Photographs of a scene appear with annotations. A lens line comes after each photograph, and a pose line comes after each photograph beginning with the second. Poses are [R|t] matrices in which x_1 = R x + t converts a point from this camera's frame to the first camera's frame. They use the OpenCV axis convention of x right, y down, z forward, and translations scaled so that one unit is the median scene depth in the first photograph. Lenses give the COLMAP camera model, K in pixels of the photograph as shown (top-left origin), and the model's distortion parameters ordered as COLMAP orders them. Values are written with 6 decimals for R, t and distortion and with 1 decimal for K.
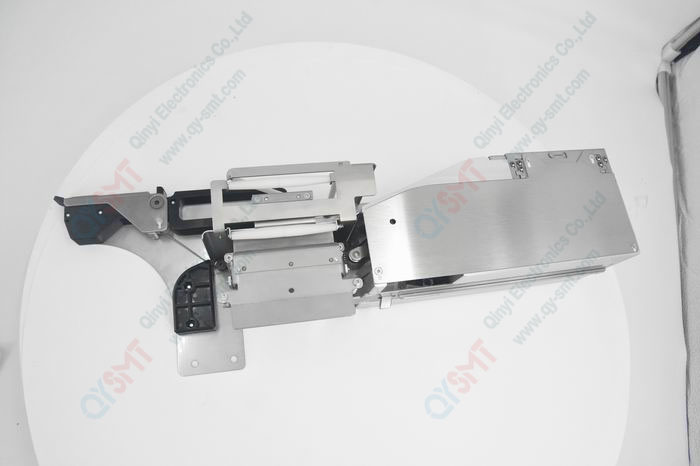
lens RADIAL K [[496.7, 0, 350.0], [0, 496.7, 233.0], [0, 0, 1]] dist [-0.111227, -0.000227]
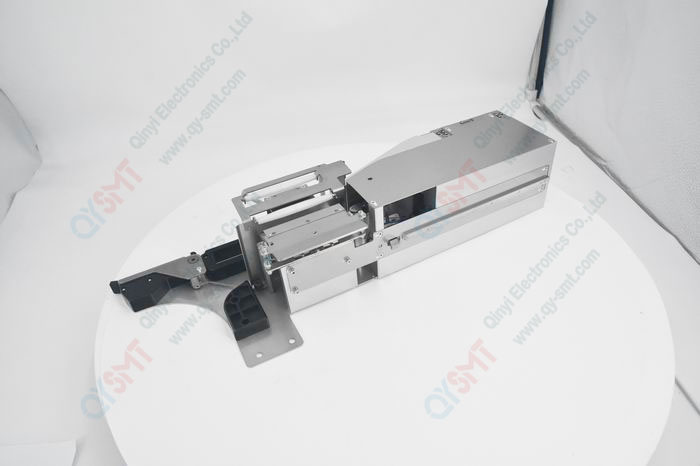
lens RADIAL K [[496.7, 0, 350.0], [0, 496.7, 233.0], [0, 0, 1]] dist [-0.111227, -0.000227]
pose [[0.922568, -0.366806, 0.119670, -0.159952], [0.375327, 0.781301, -0.498697, 0.667045], [0.089427, 0.504997, 0.858476, -0.060105]]
